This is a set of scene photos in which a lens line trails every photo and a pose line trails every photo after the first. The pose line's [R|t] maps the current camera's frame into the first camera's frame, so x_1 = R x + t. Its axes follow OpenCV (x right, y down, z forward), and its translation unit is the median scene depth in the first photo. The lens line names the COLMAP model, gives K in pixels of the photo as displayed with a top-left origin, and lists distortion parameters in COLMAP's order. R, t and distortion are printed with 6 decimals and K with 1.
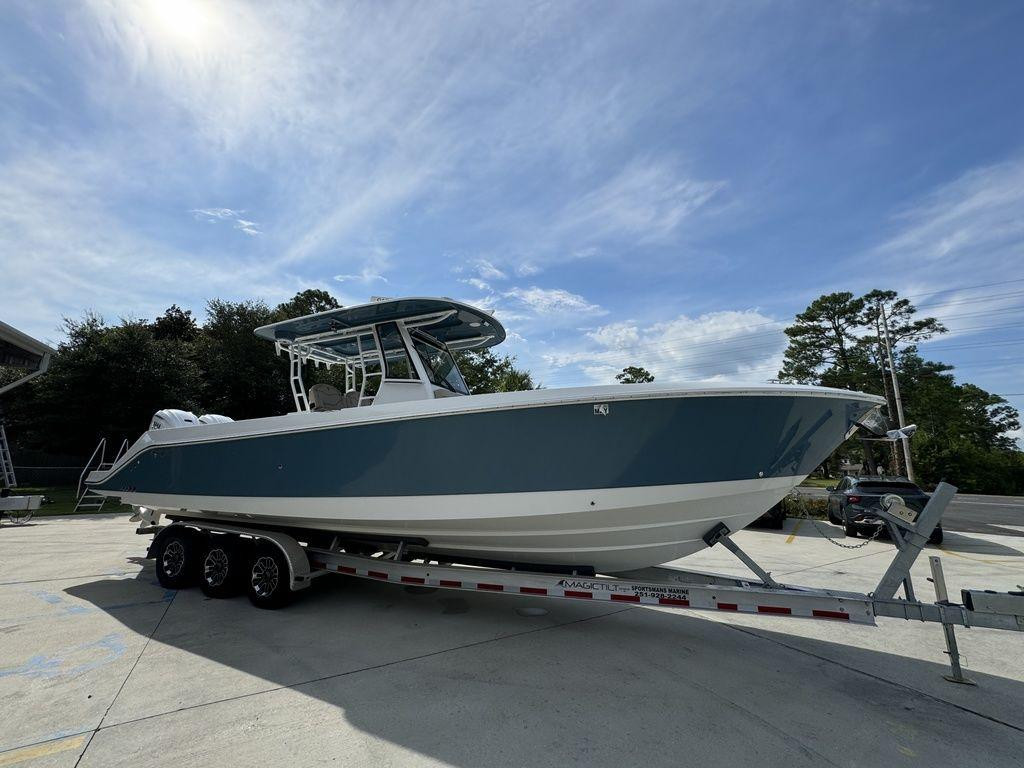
lens RADIAL K [[409.4, 0, 511.7], [0, 409.4, 385.5], [0, 0, 1]] dist [-0.001327, -0.000137]
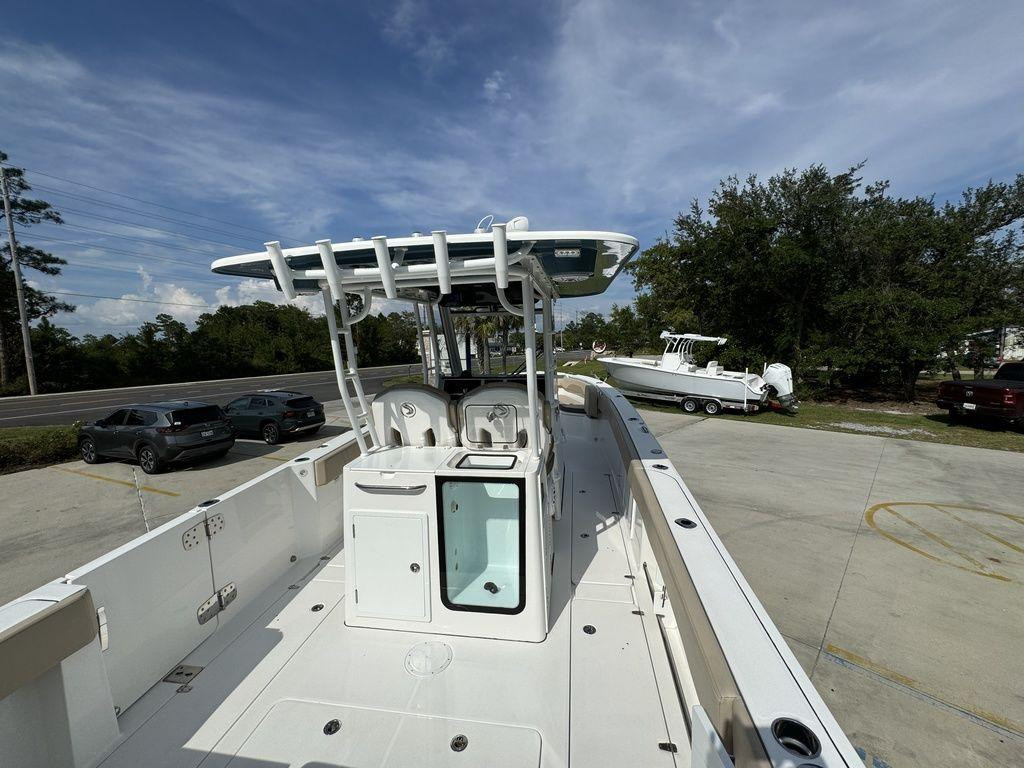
lens RADIAL K [[409.4, 0, 512.3], [0, 409.4, 382.4], [0, 0, 1]] dist [-0.001327, -0.000137]
pose [[-0.240232, -0.107094, 0.964790, -0.144431], [-0.167094, 0.983622, 0.067578, -0.005709], [-0.956226, -0.144976, -0.254193, 0.183083]]
